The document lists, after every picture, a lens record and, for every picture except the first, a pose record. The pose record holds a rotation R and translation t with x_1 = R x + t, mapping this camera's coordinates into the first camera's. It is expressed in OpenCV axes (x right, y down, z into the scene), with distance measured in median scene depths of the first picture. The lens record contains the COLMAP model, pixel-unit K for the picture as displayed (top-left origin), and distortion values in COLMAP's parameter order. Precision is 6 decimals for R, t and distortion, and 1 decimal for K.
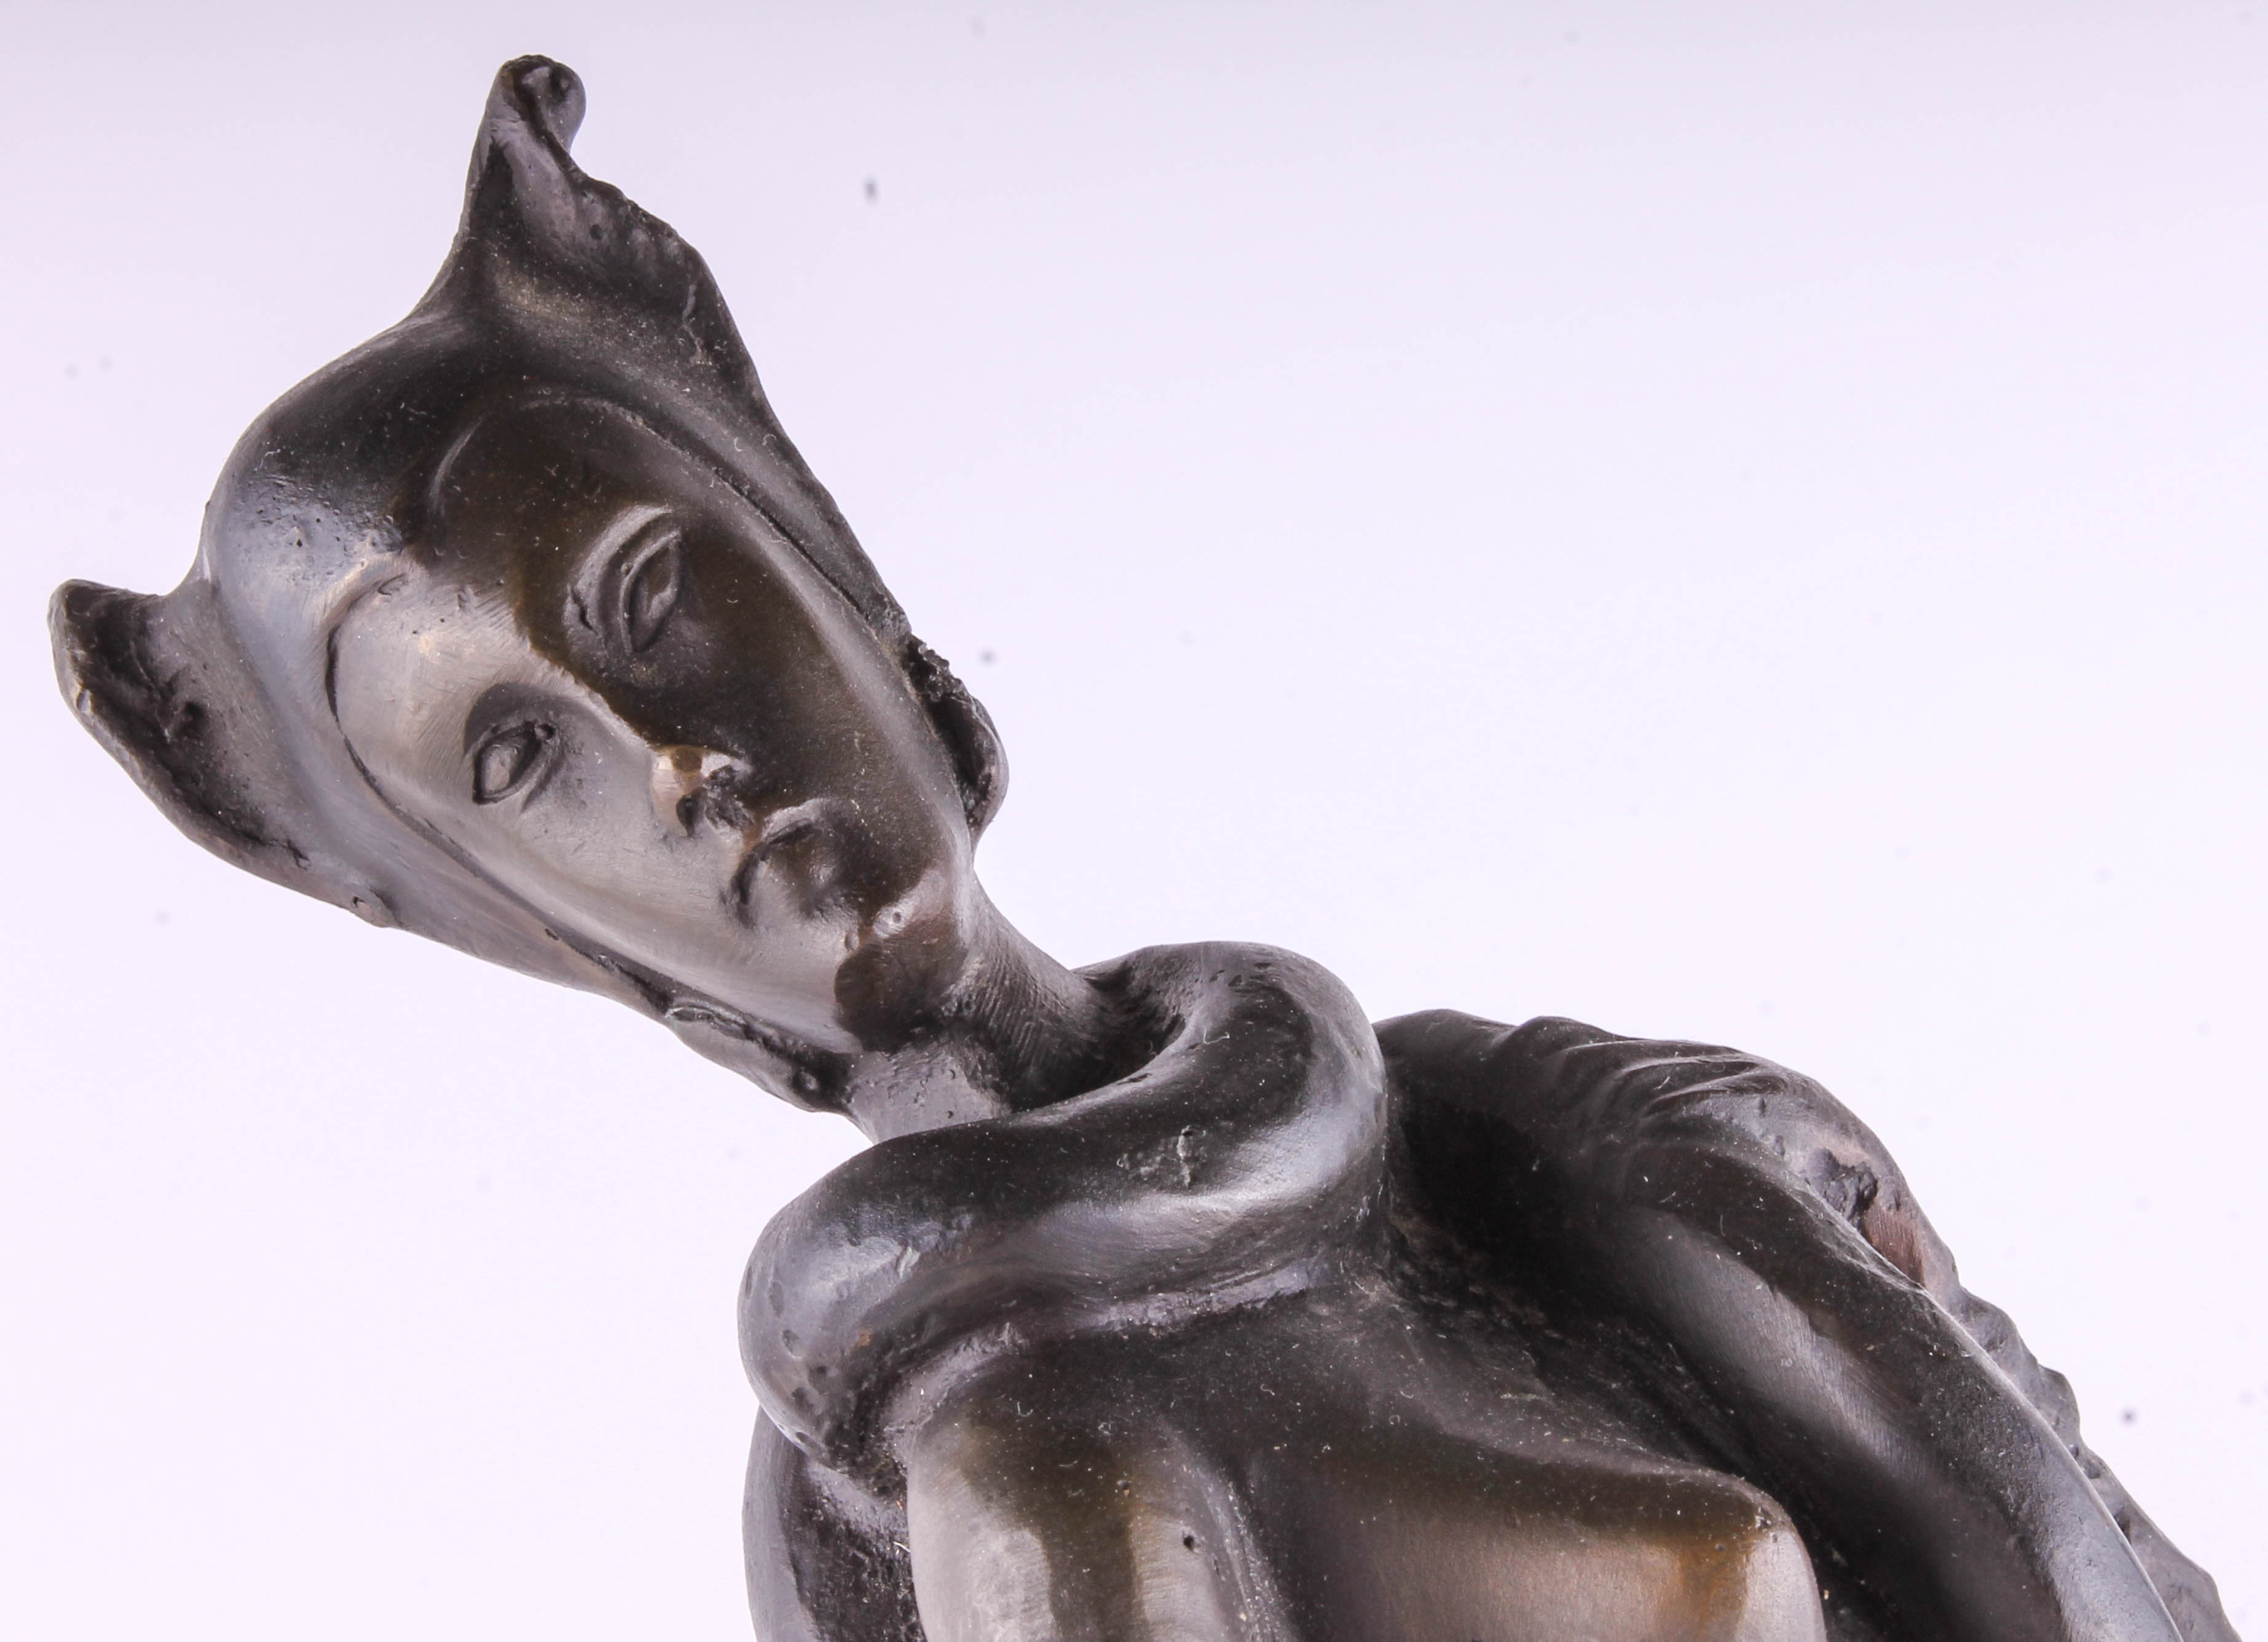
lens RADIAL K [[5857.4, 0, 919.5], [0, 5857.4, 822.2], [0, 0, 1]] dist [-0.011796, 0.521753]
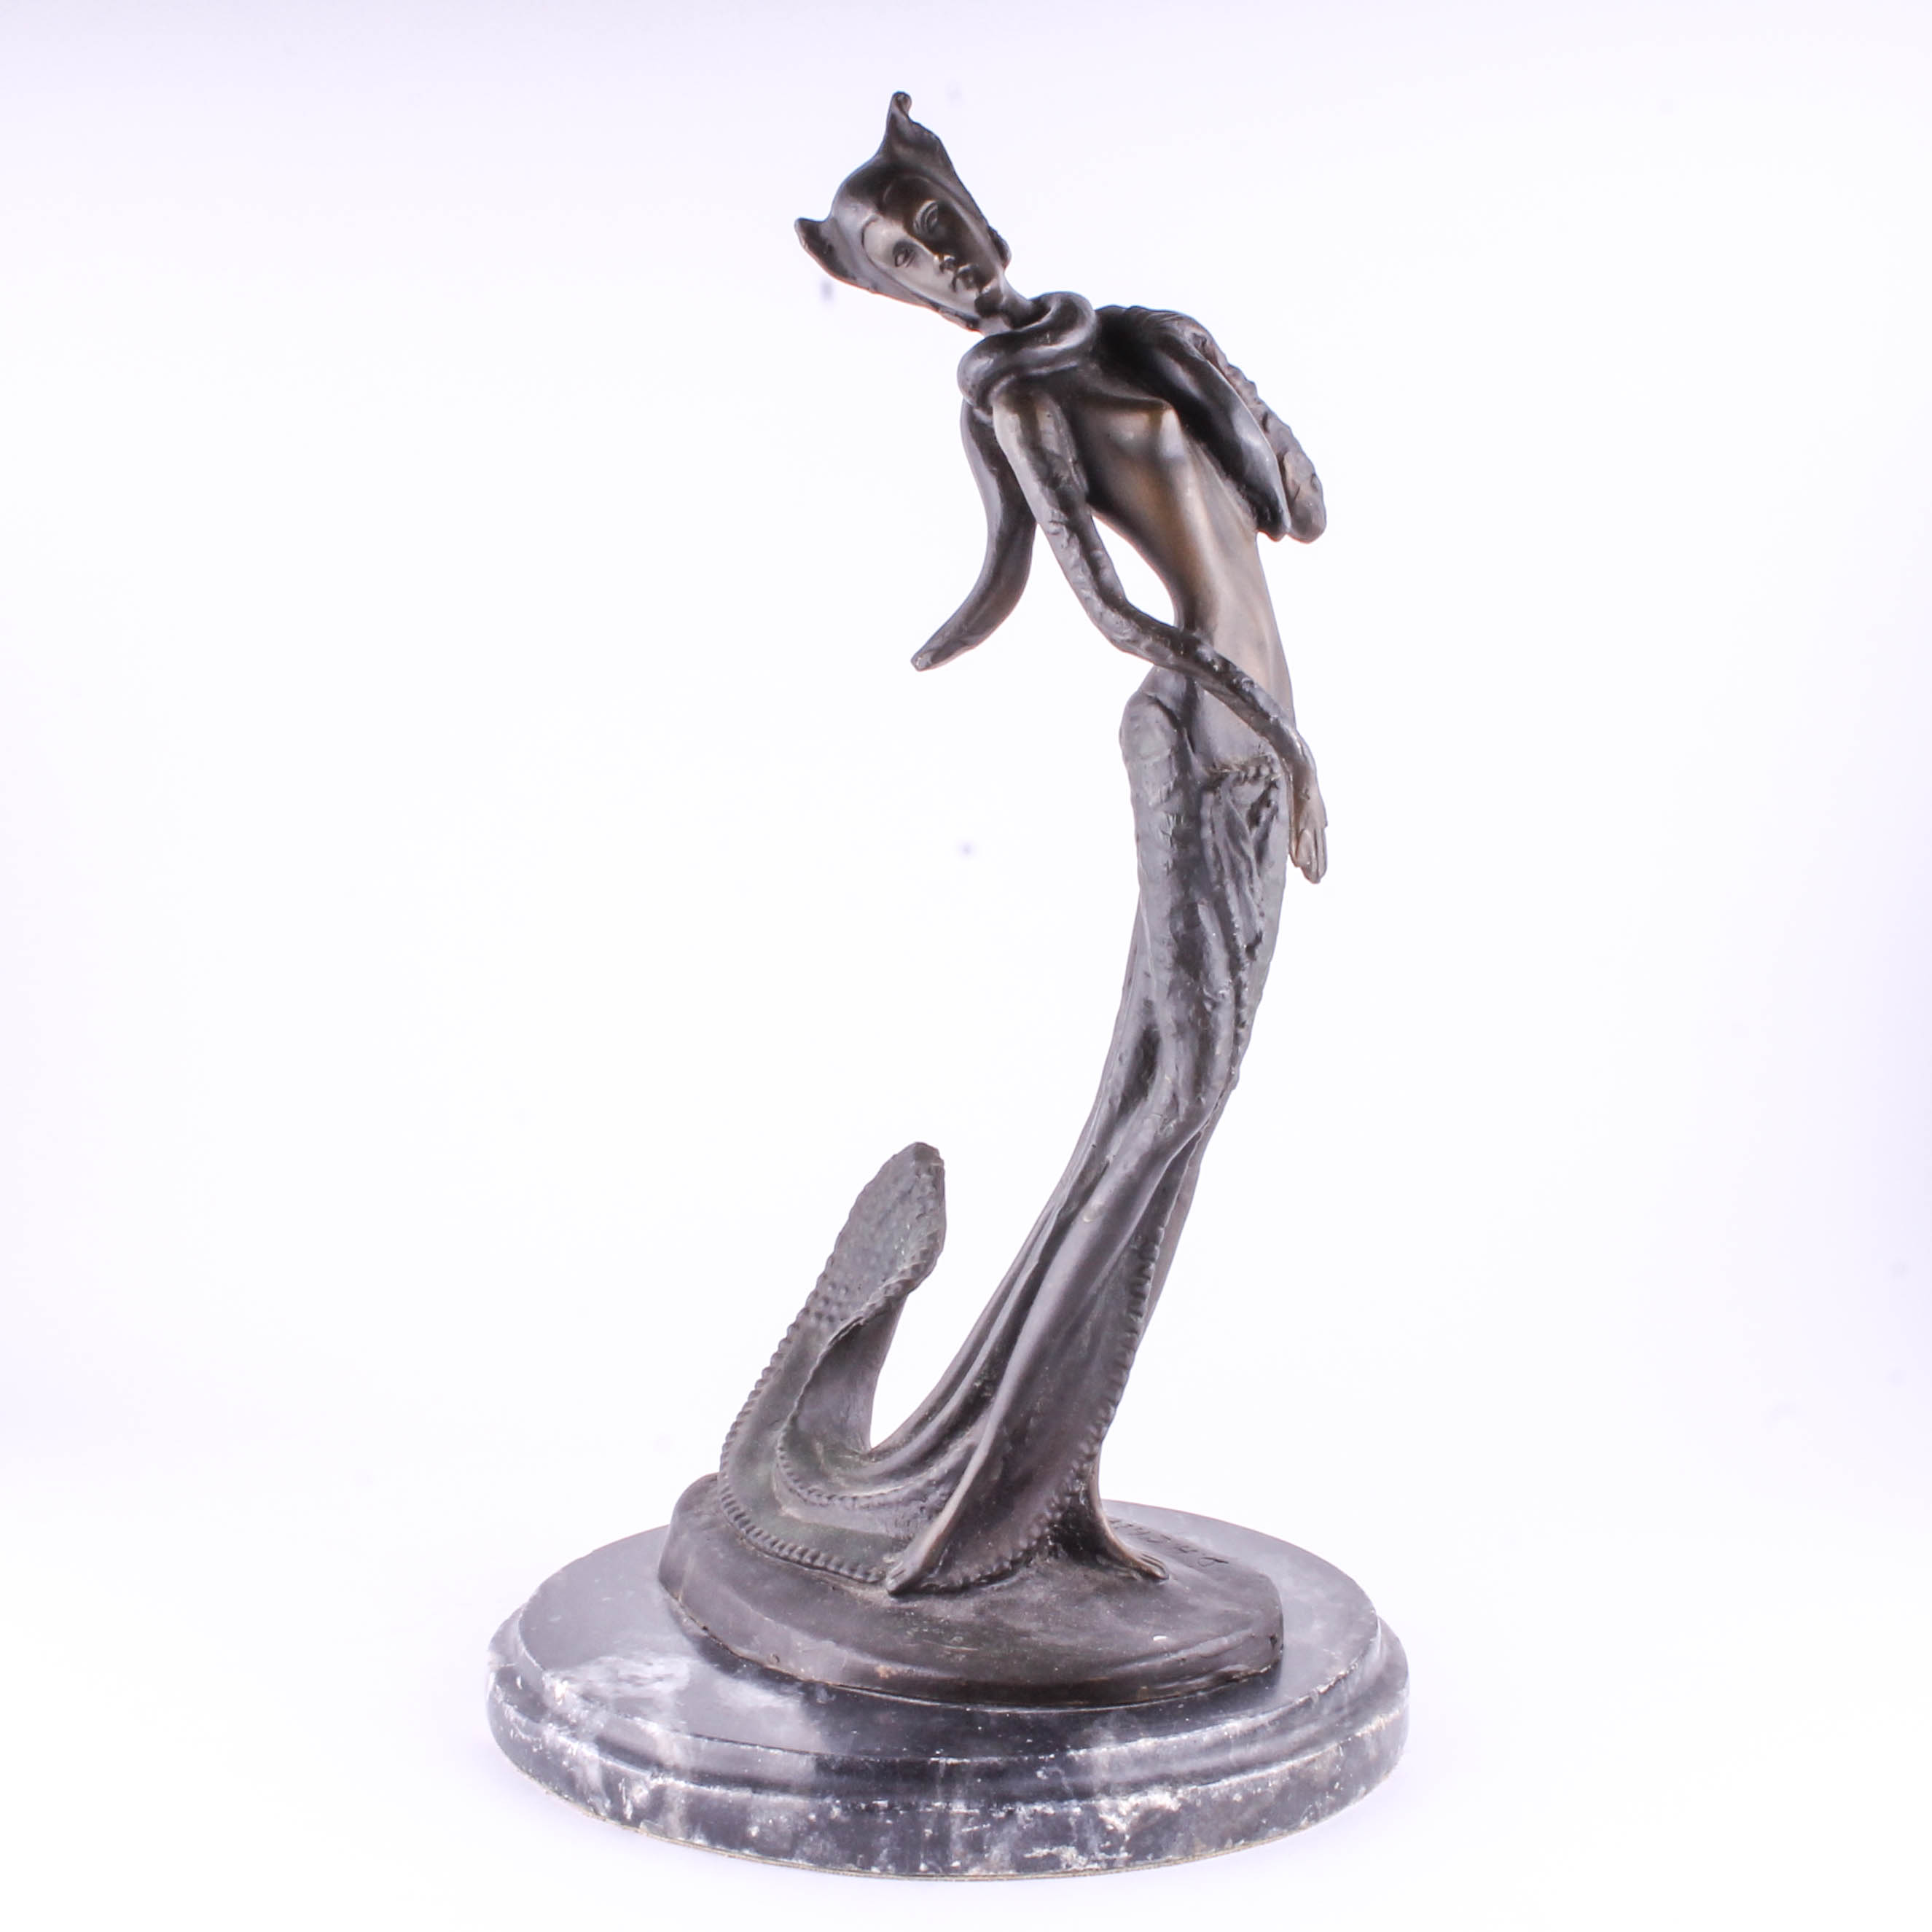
lens RADIAL K [[3688.2, 0, 966.0], [0, 3688.2, 966.0], [0, 0, 1]] dist [-0.081811, -0.089317]
pose [[0.998732, -0.029446, -0.040832, 0.082021], [0.037281, 0.977666, 0.206830, -0.062077], [0.033830, -0.208090, 0.977524, -1.954263]]
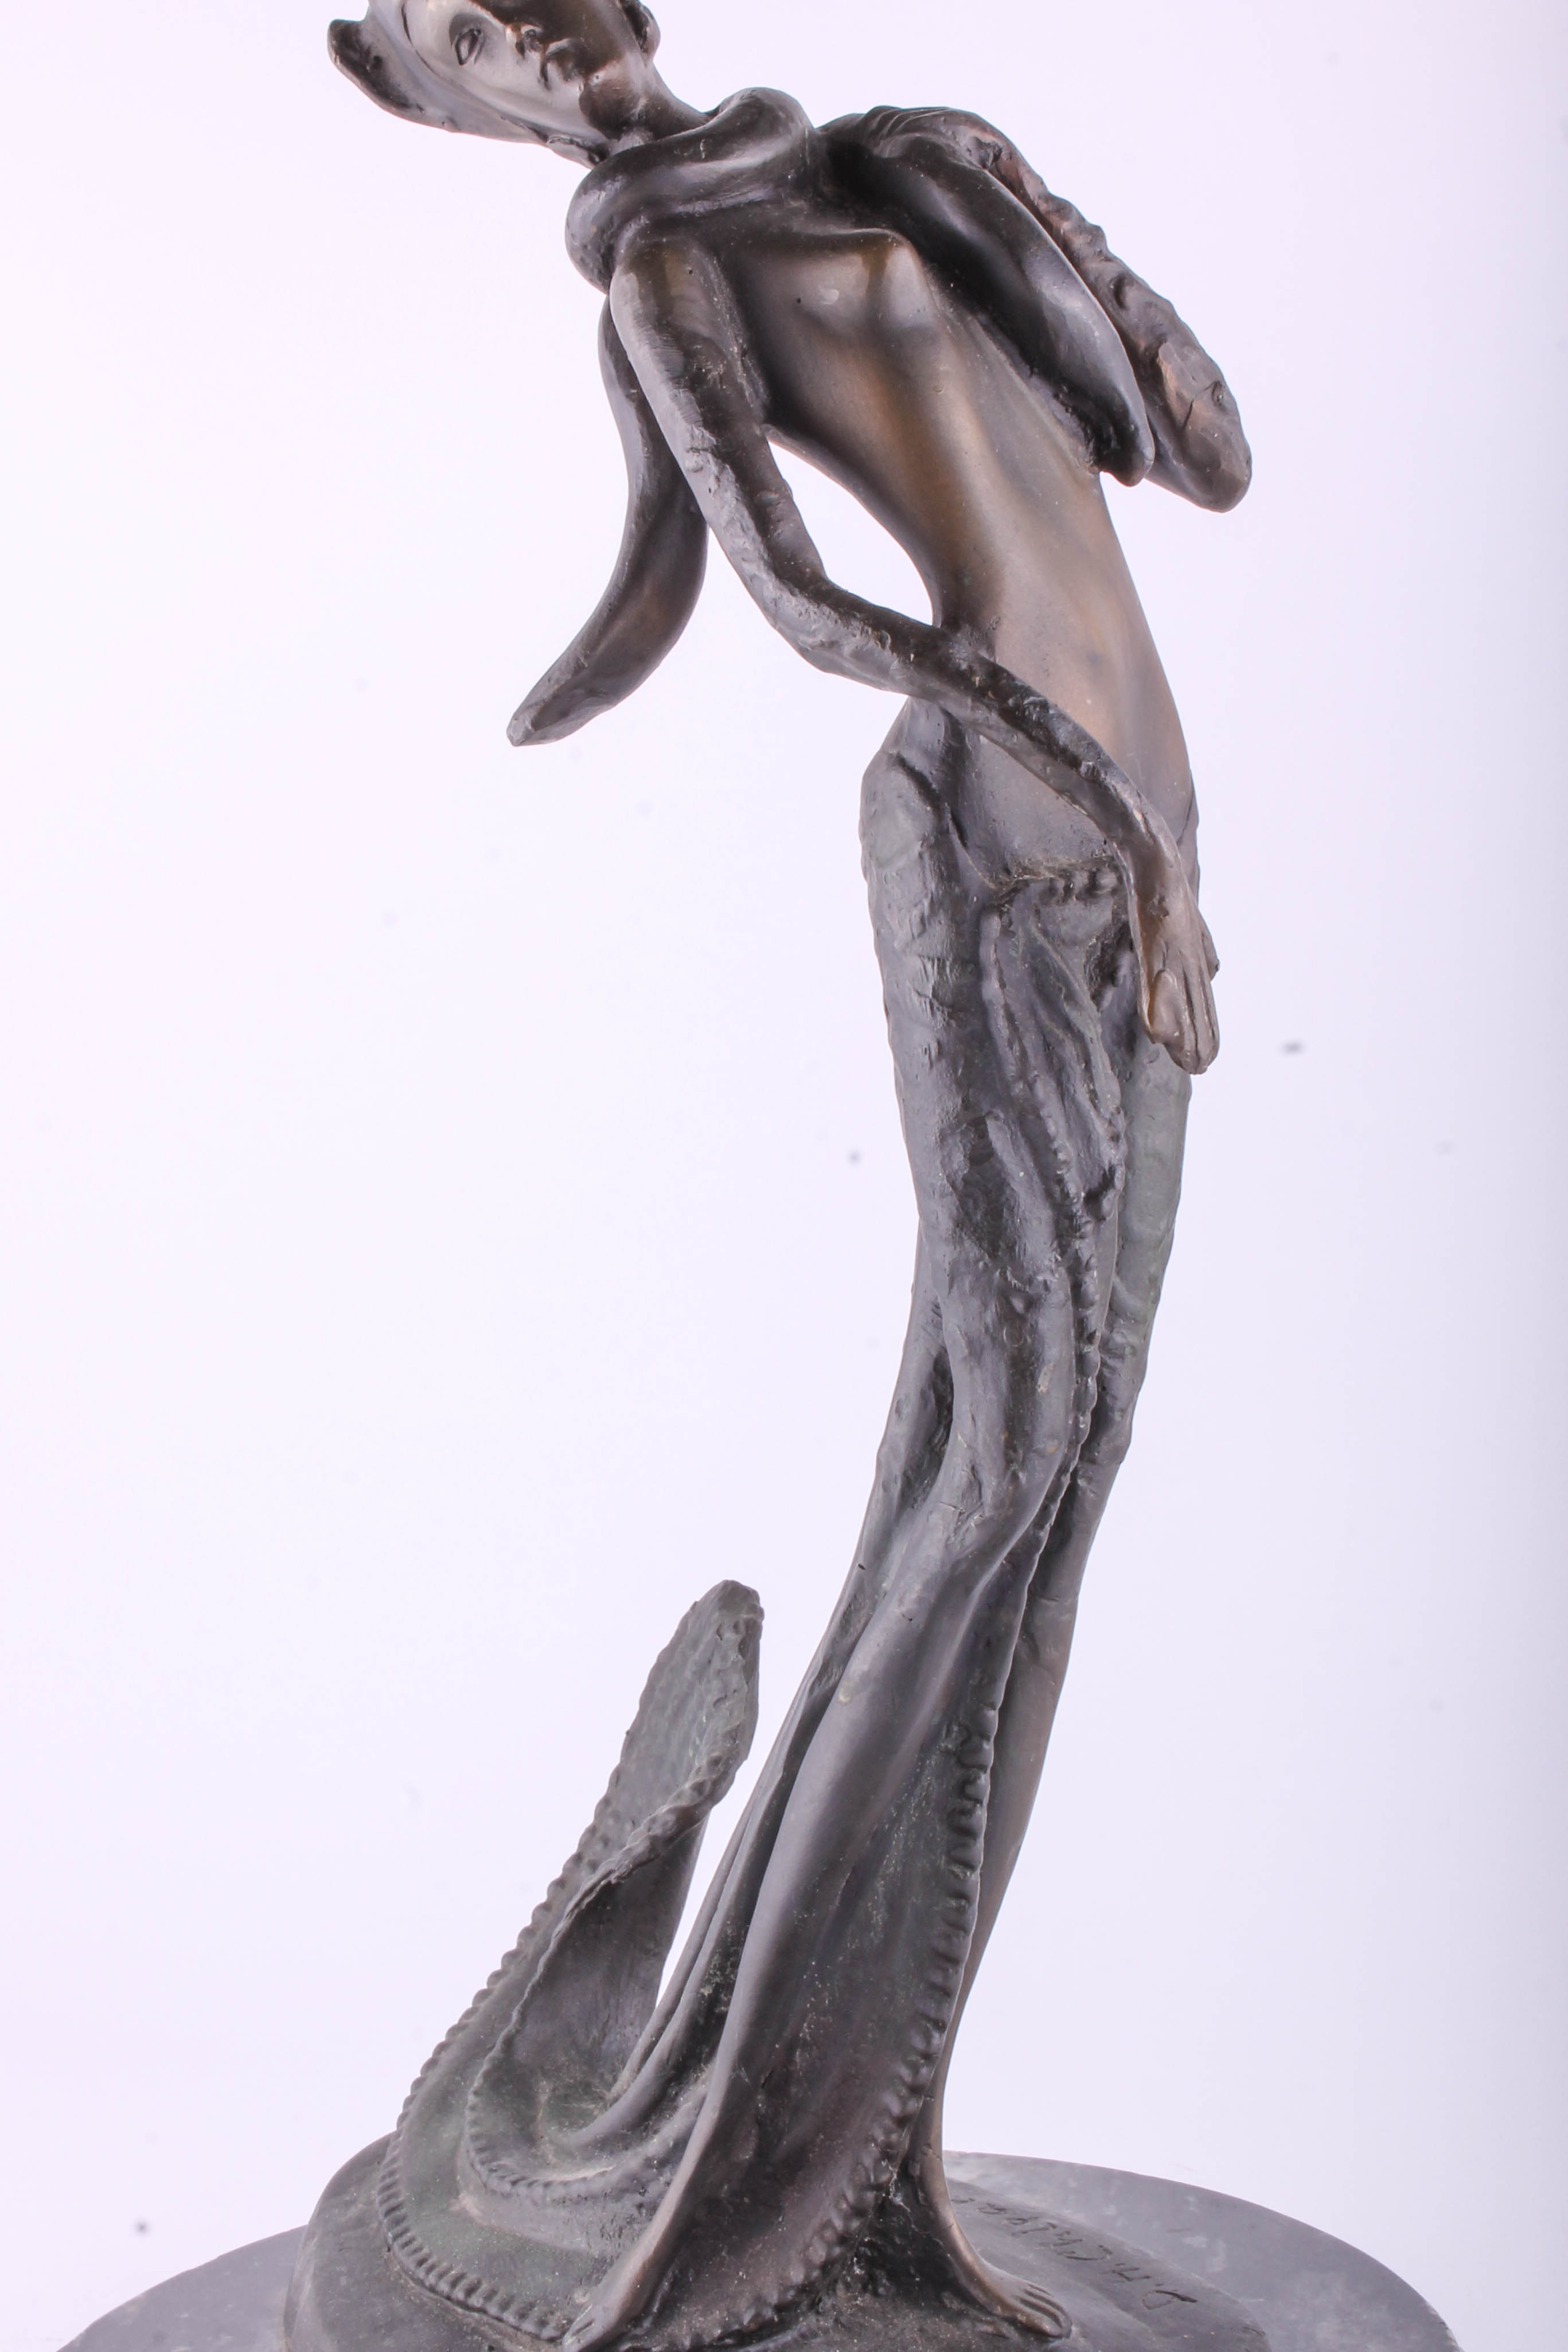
lens RADIAL K [[3933.0, 0, 780.9], [0, 3933.0, 1129.9], [0, 0, 1]] dist [0.002295, -0.021740]
pose [[0.974353, -0.074730, -0.212252, 0.419950], [0.100259, 0.988618, 0.112168, 0.295920], [0.201454, -0.130571, 0.970756, -0.801462]]
